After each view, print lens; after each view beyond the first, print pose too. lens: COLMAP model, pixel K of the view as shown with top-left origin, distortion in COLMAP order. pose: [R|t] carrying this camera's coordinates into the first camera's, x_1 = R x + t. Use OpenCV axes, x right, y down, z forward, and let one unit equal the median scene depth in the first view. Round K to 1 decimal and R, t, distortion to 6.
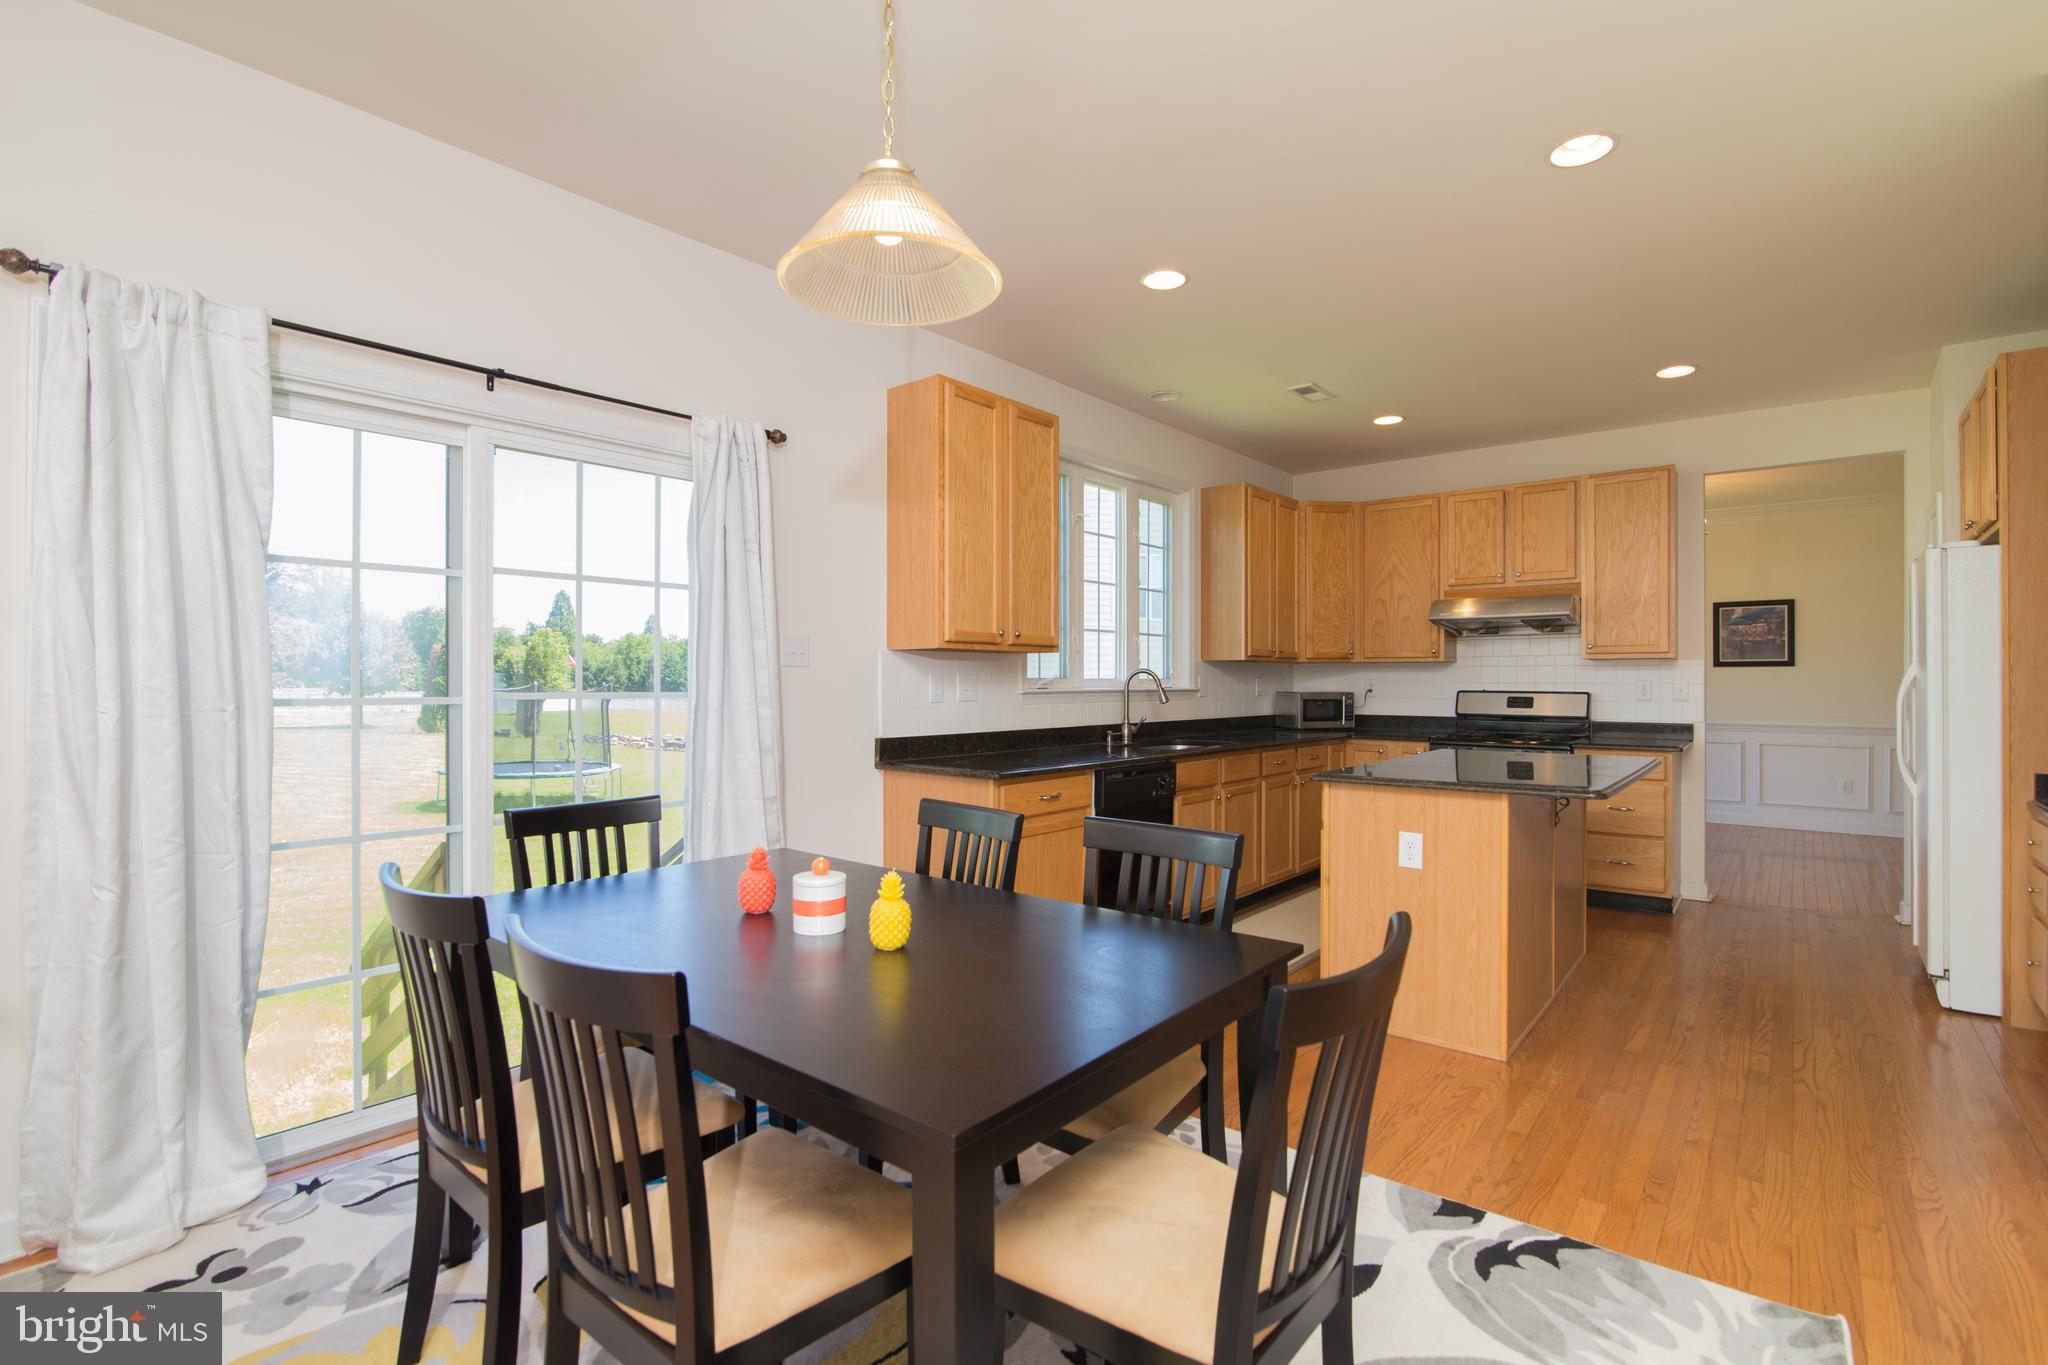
lens RADIAL K [[943.6, 0, 1026.7], [0, 943.6, 681.3], [0, 0, 1]] dist [-0.019675, 0.000395]
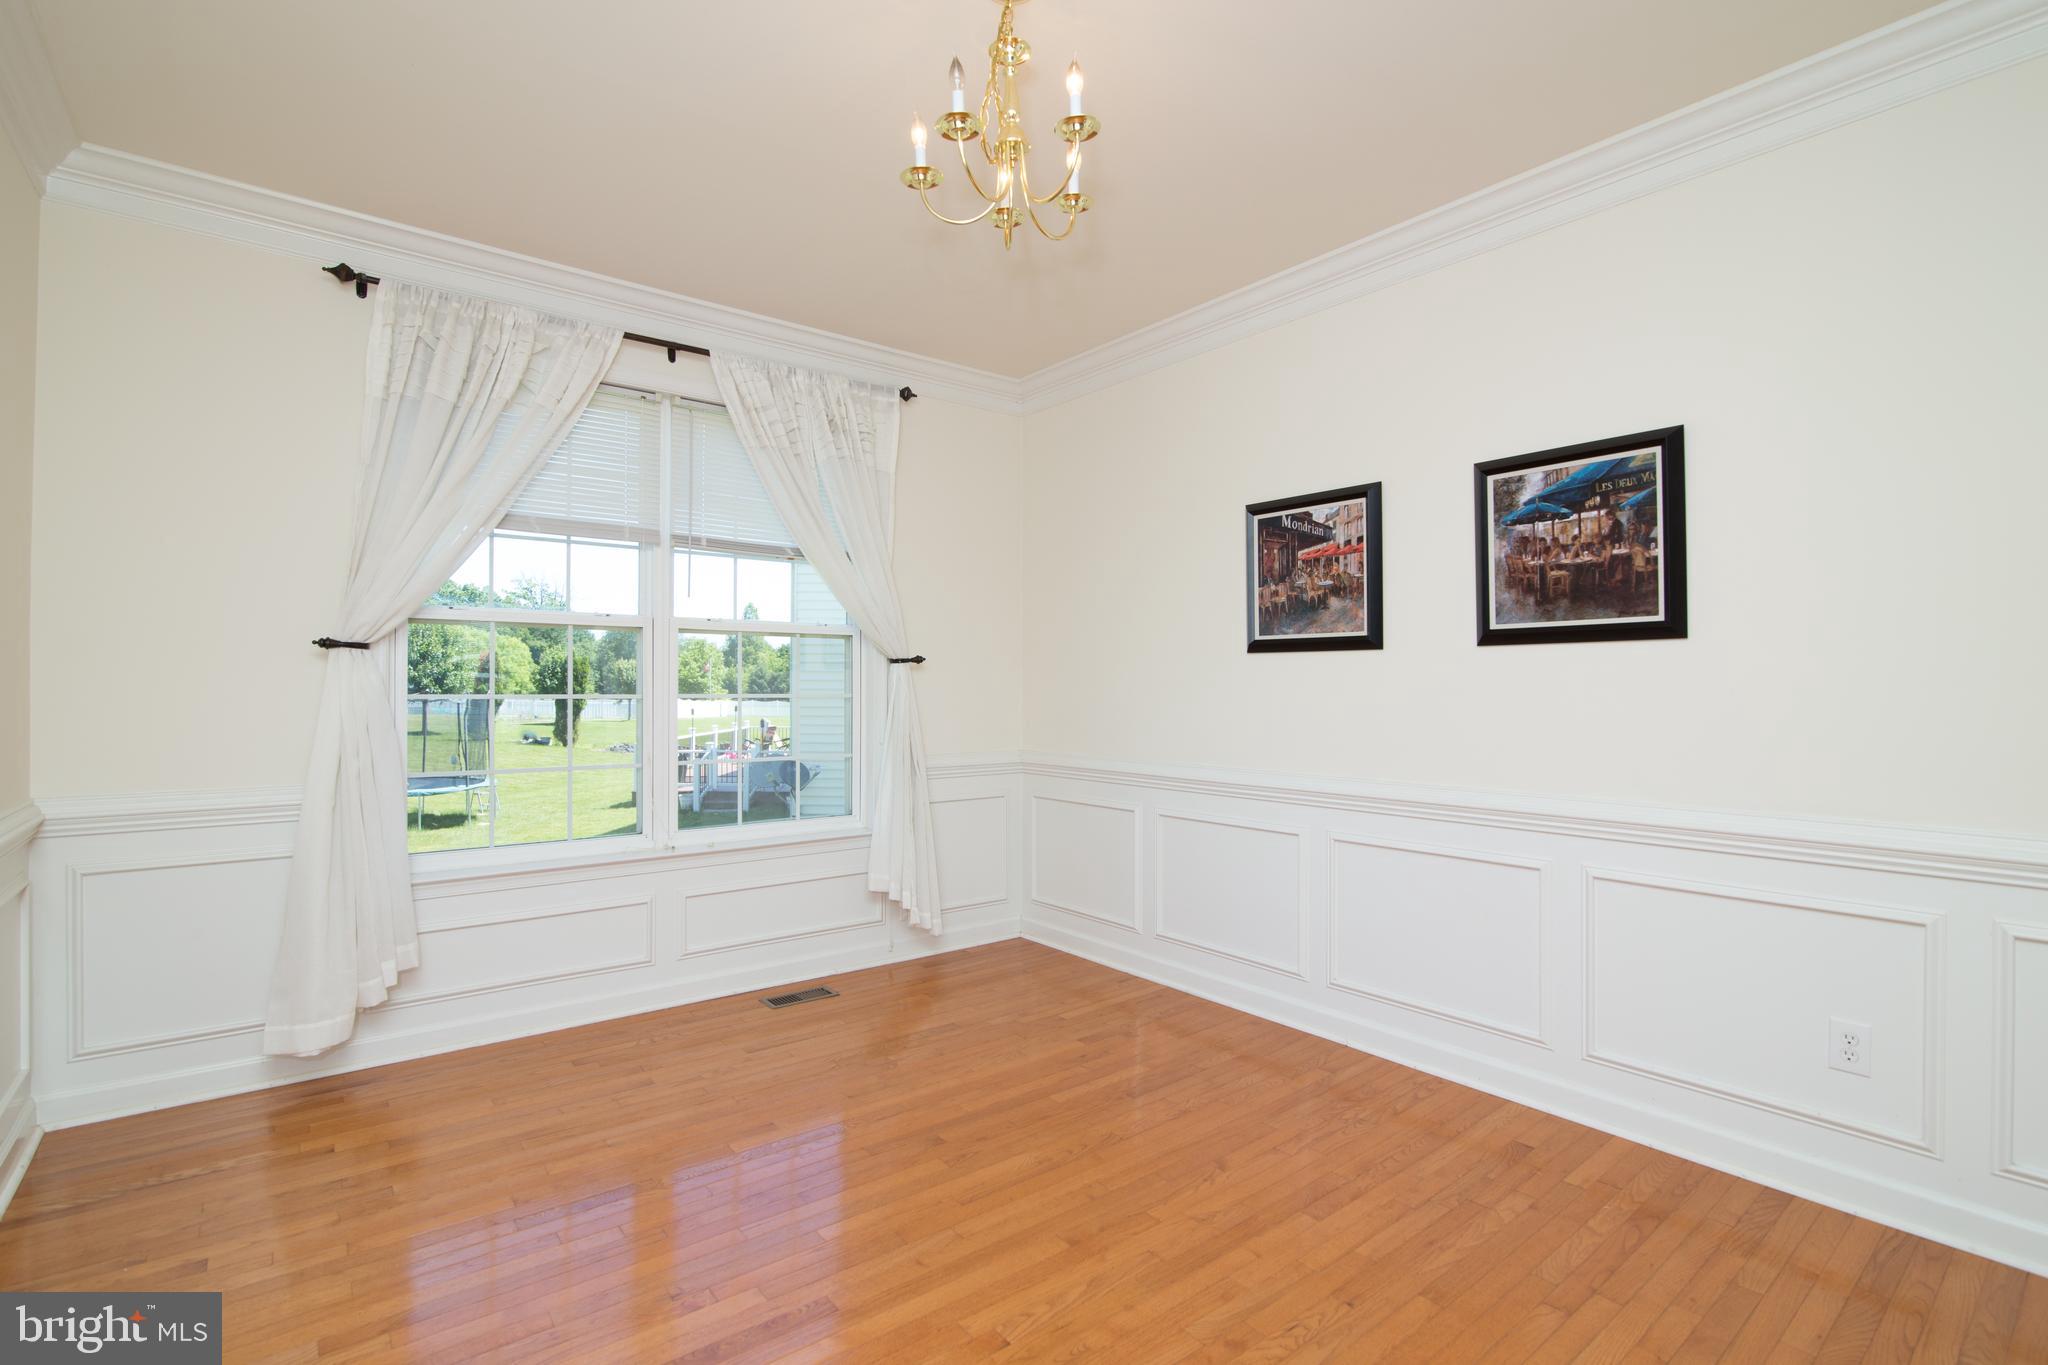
lens RADIAL K [[943.6, 0, 1025.7], [0, 943.6, 685.2], [0, 0, 1]] dist [-0.019675, 0.000395]
pose [[0.980052, 0.000373, -0.198742, 0.913240], [-0.001216, 0.999991, -0.004119, 0.001844], [0.198739, 0.004278, 0.980043, 0.882768]]
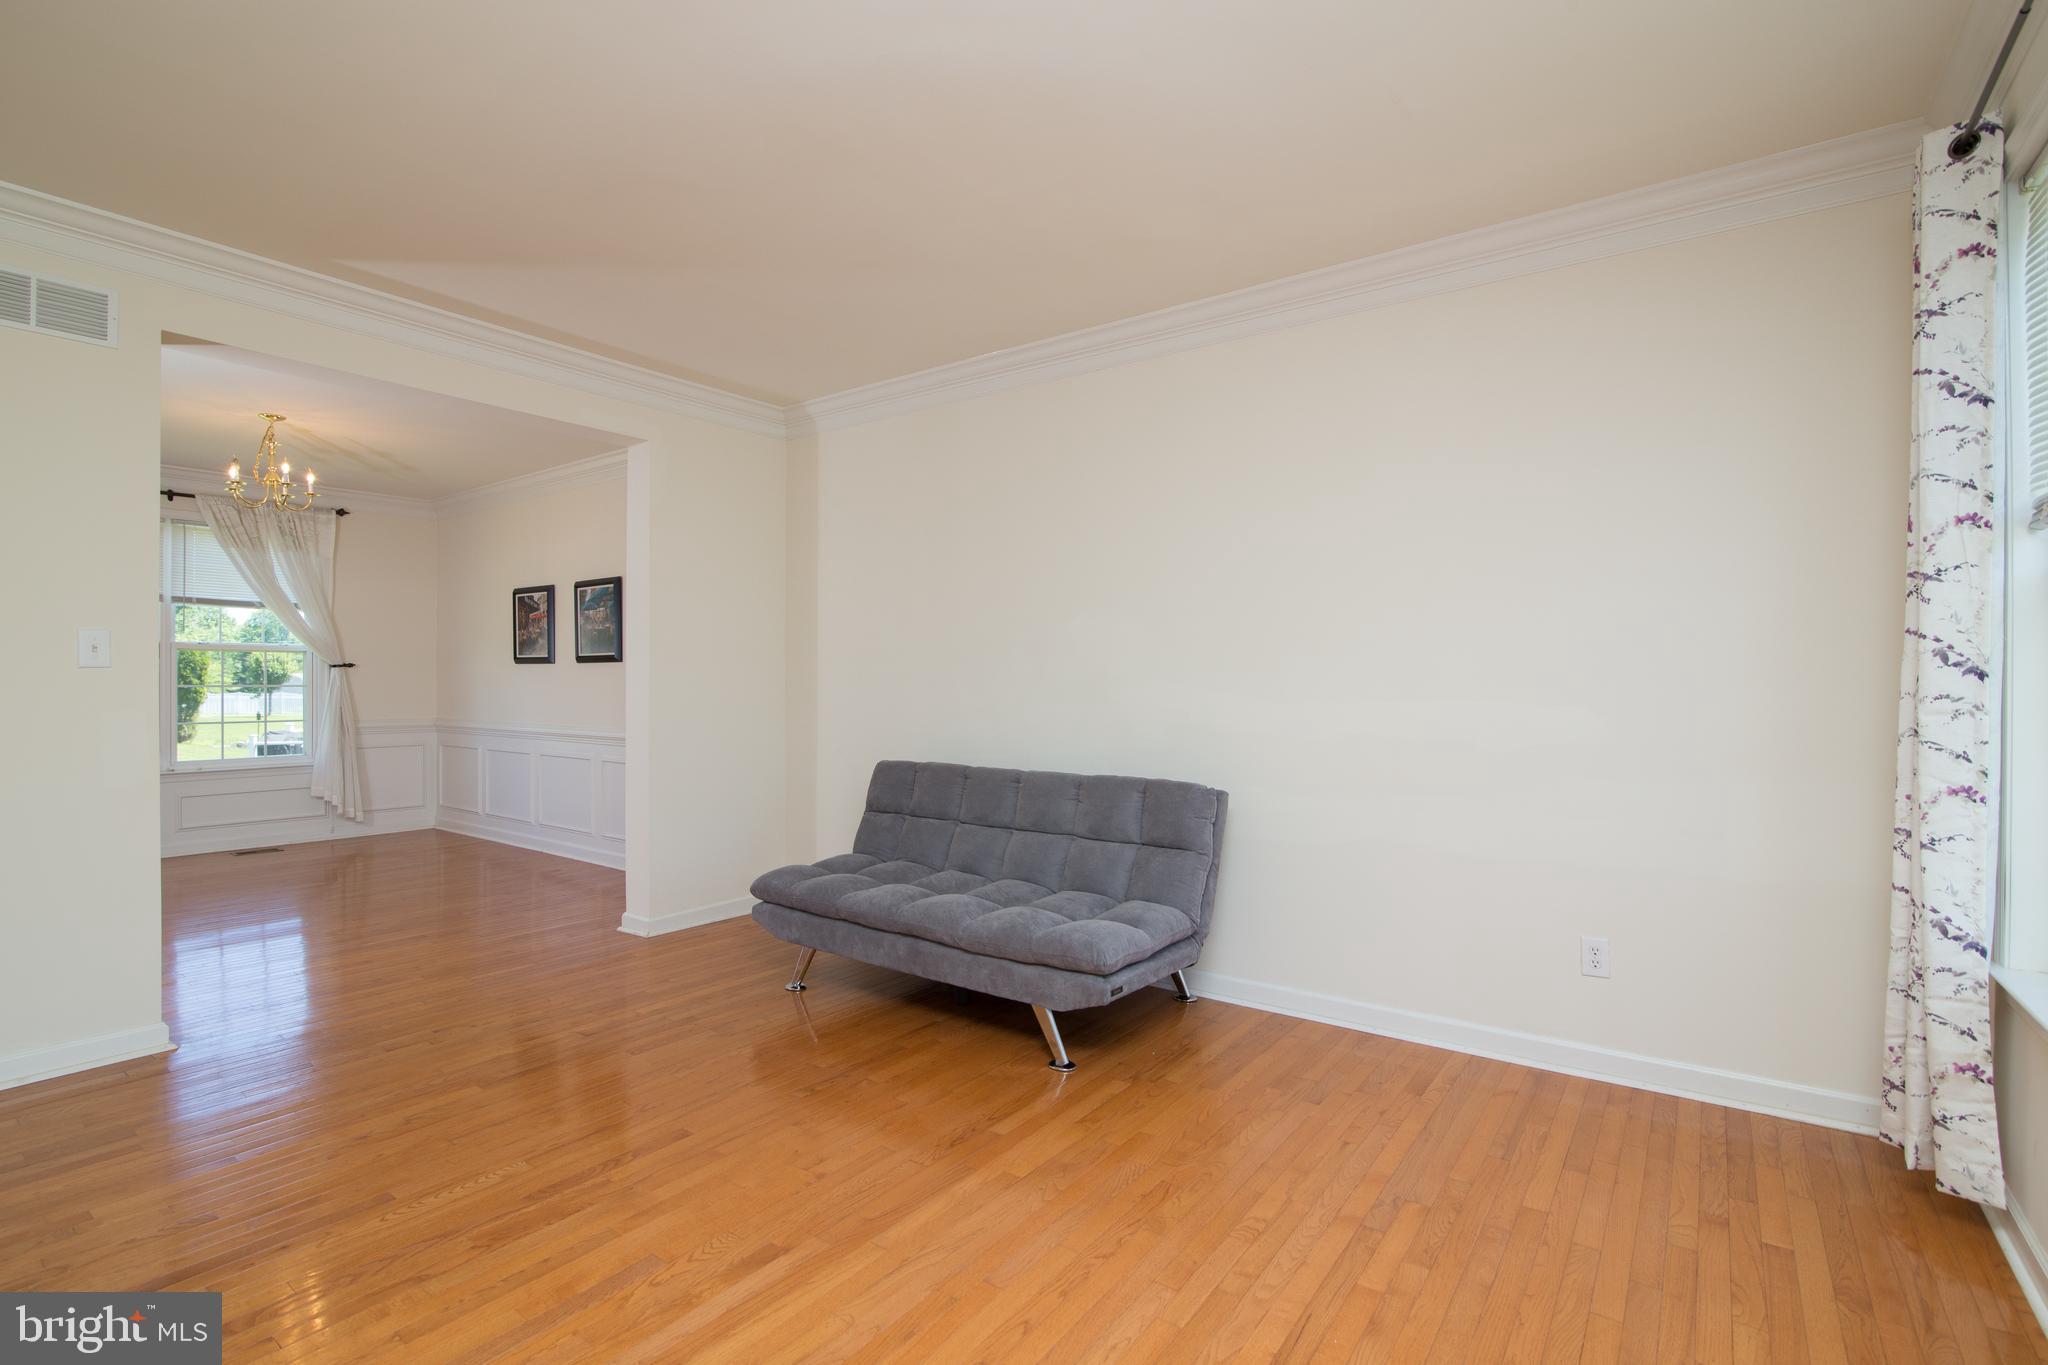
lens RADIAL K [[943.6, 0, 1025.1], [0, 943.6, 684.6], [0, 0, 1]] dist [-0.019675, 0.000395]
pose [[0.997396, -0.000216, 0.072121, 1.512924], [-0.000045, 0.999993, 0.003622, 0.000337], [-0.072121, -0.003616, 0.997389, 0.250317]]
